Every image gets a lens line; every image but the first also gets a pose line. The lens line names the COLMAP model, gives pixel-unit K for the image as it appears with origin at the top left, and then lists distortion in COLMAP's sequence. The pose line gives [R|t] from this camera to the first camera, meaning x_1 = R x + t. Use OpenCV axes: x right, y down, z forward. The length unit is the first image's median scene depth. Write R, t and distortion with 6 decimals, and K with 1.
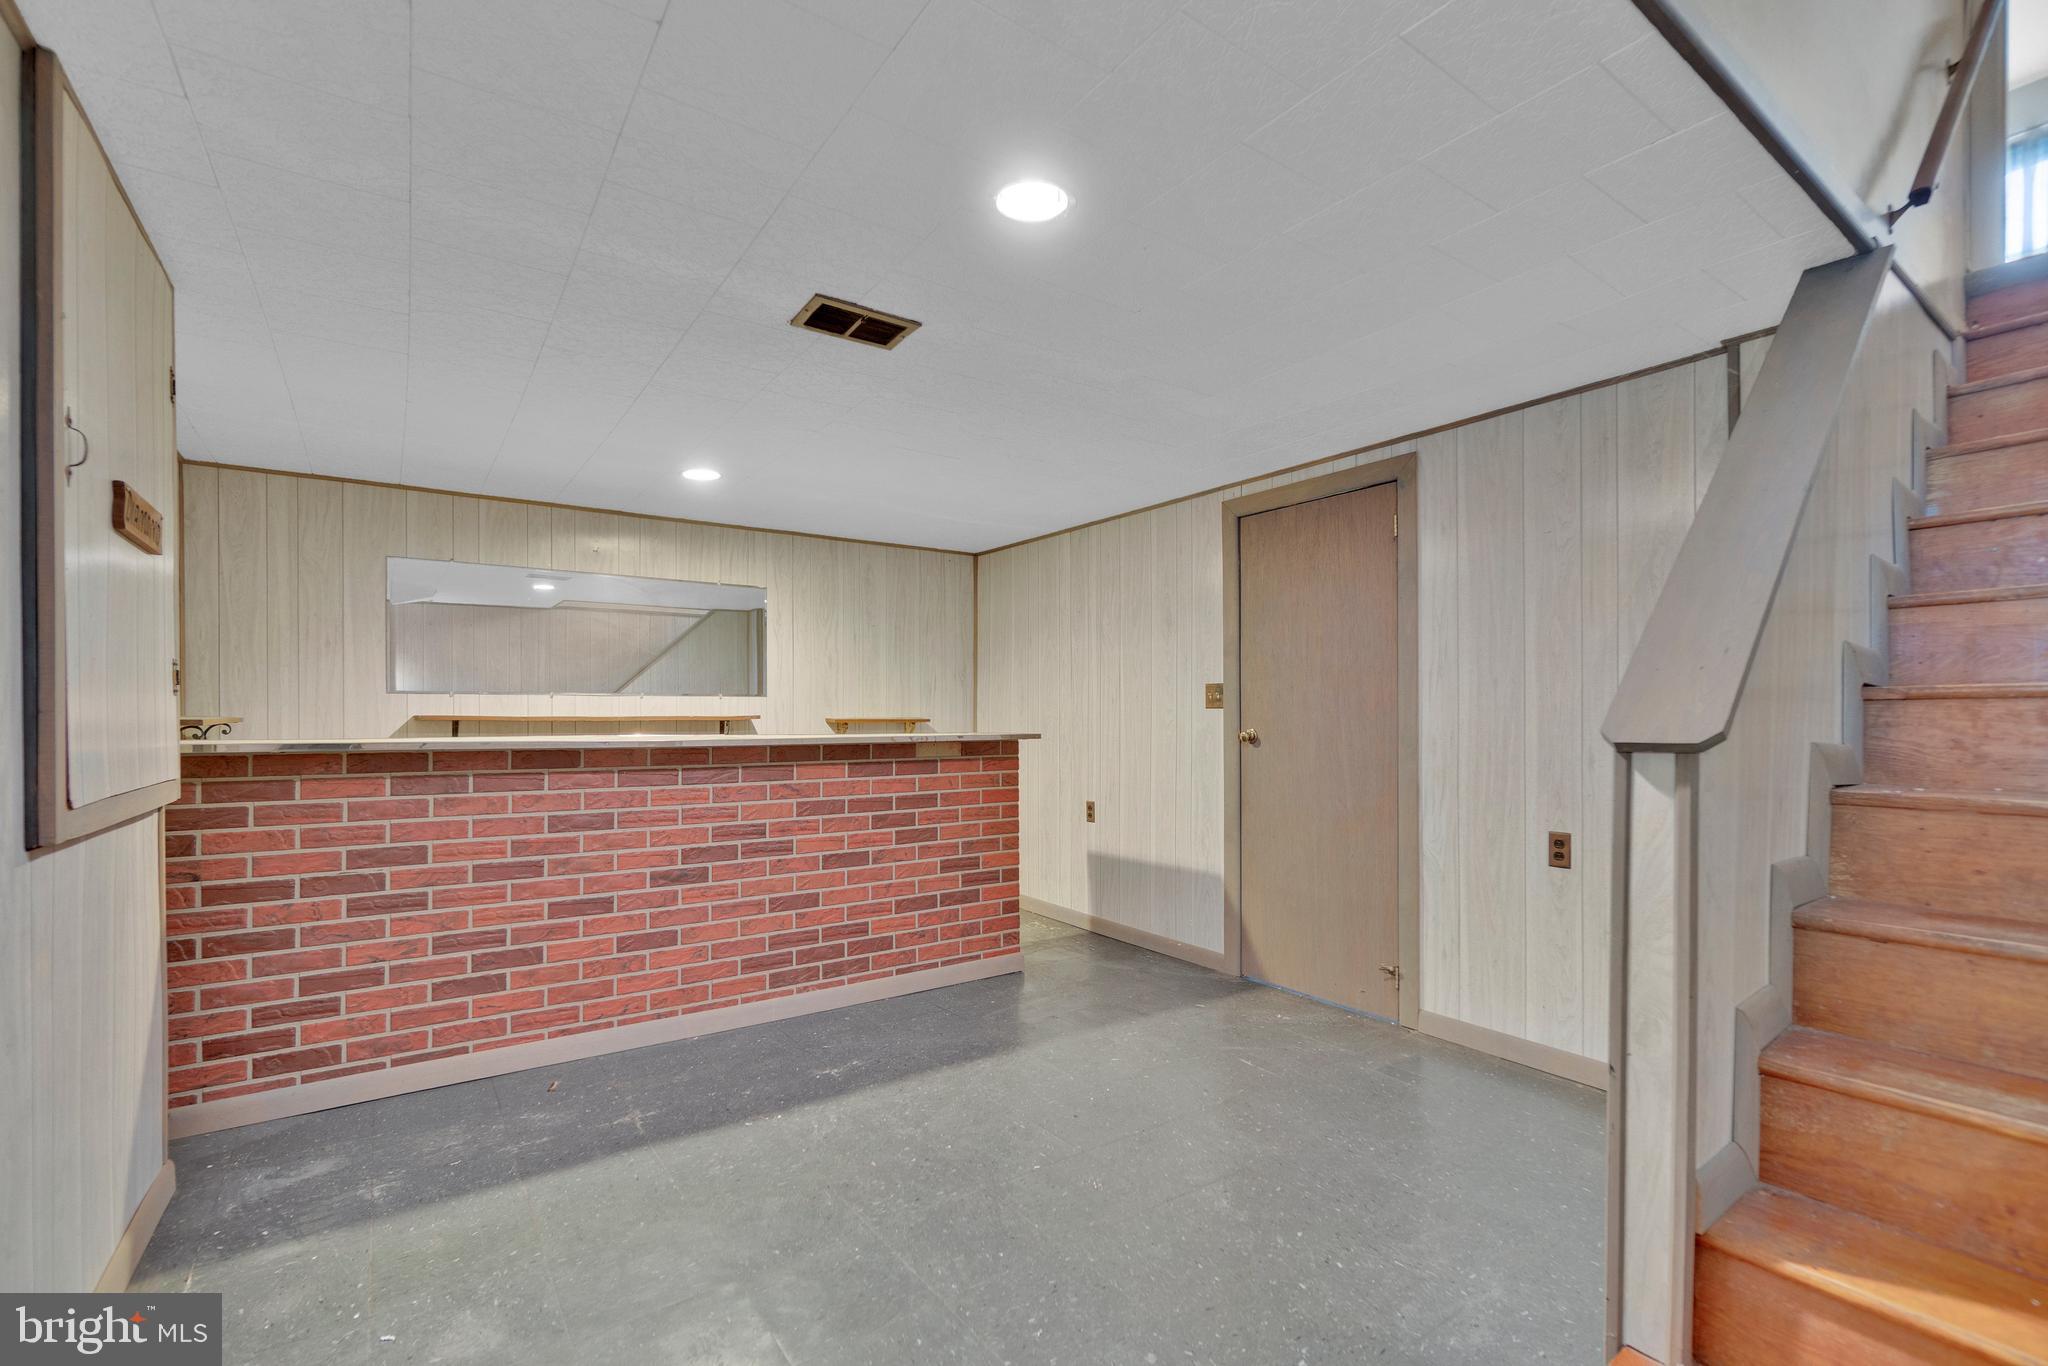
lens RADIAL K [[889.8, 0, 1003.7], [0, 889.8, 710.7], [0, 0, 1]] dist [-0.005103, 0.000531]
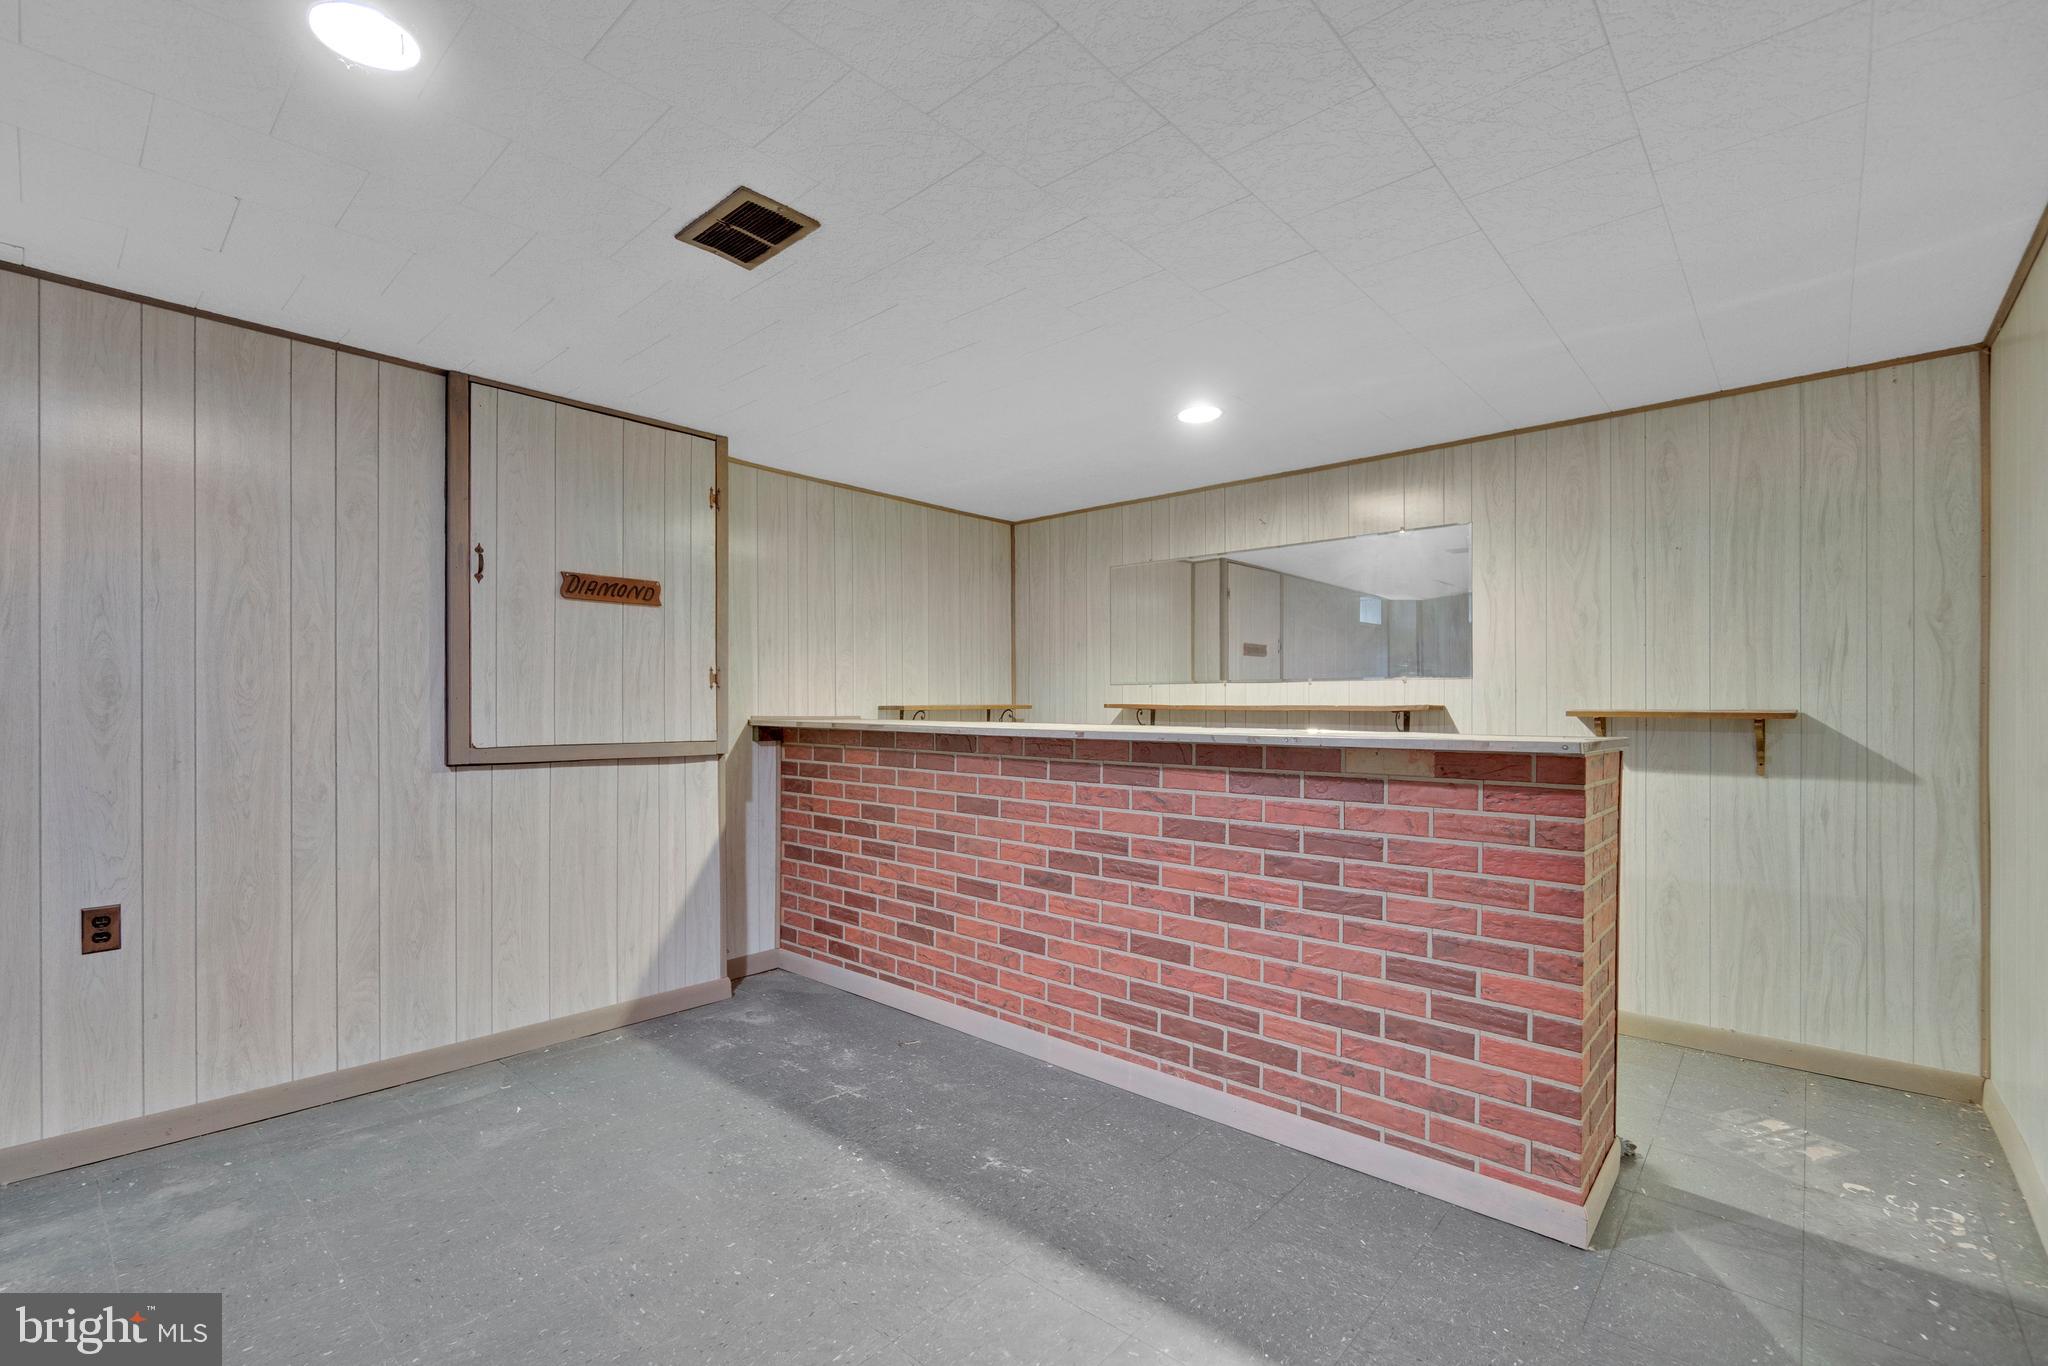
lens RADIAL K [[889.8, 0, 1023.6], [0, 889.8, 703.4], [0, 0, 1]] dist [-0.005103, 0.000531]
pose [[0.239839, -0.002196, -0.970810, 0.481142], [0.000907, 0.999998, -0.002038, 0.007808], [0.970812, -0.000392, 0.239841, 0.719030]]
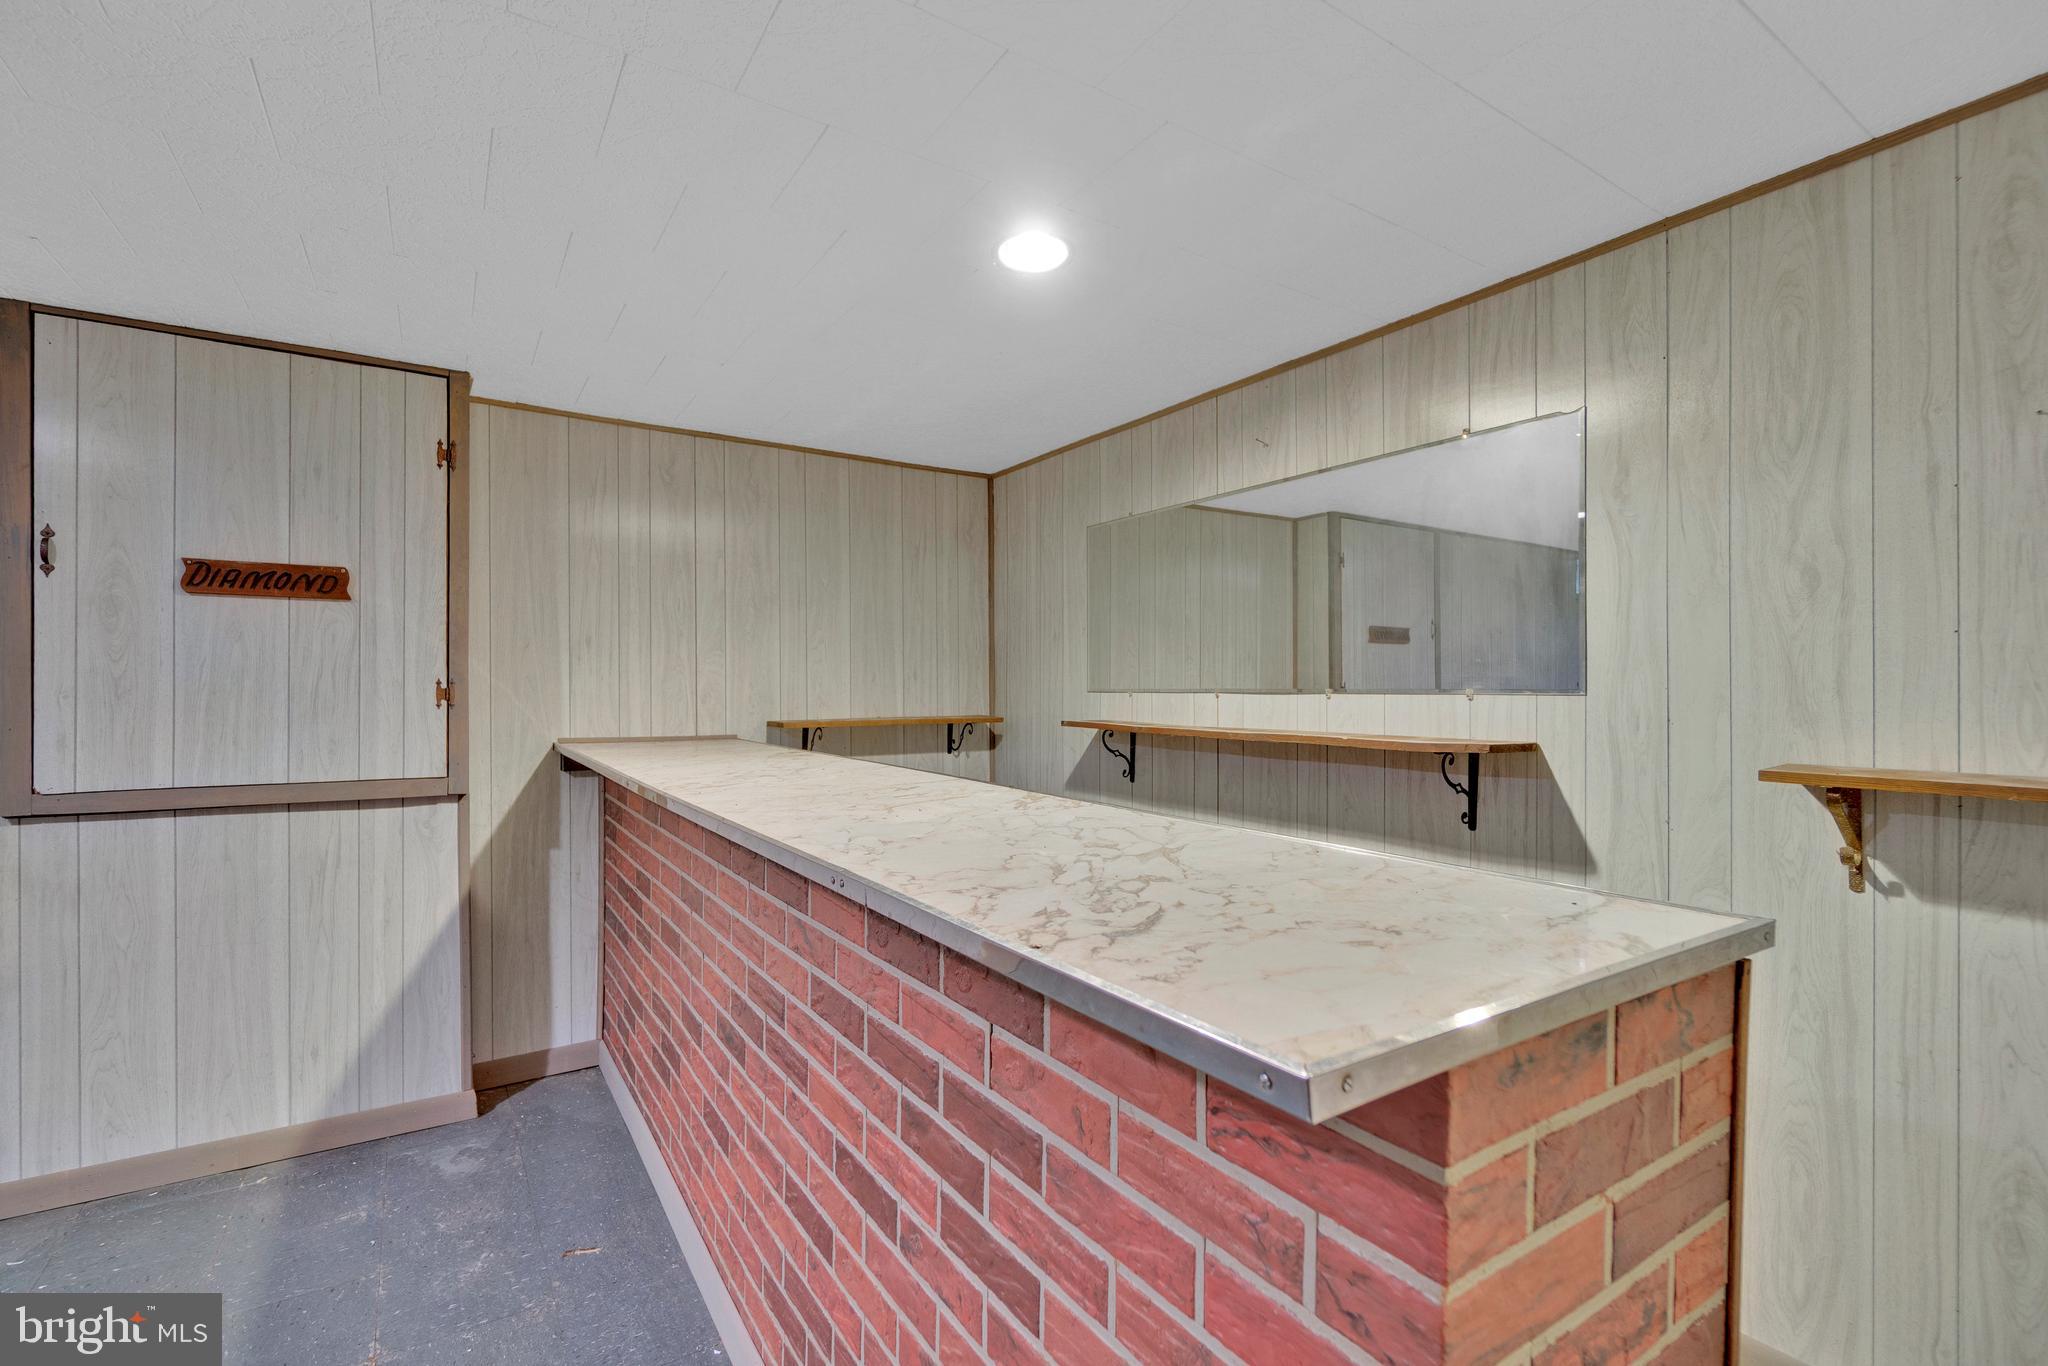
lens RADIAL K [[911.2, 0, 1024.0], [0, 911.2, 688.7], [0, 0, 1]] dist [-0.006014, 0.001303]
pose [[-0.018748, -0.000841, -0.999824, 0.183432], [0.000333, 1.000000, -0.000847, -0.026568], [0.999824, -0.000349, -0.018747, 1.127312]]
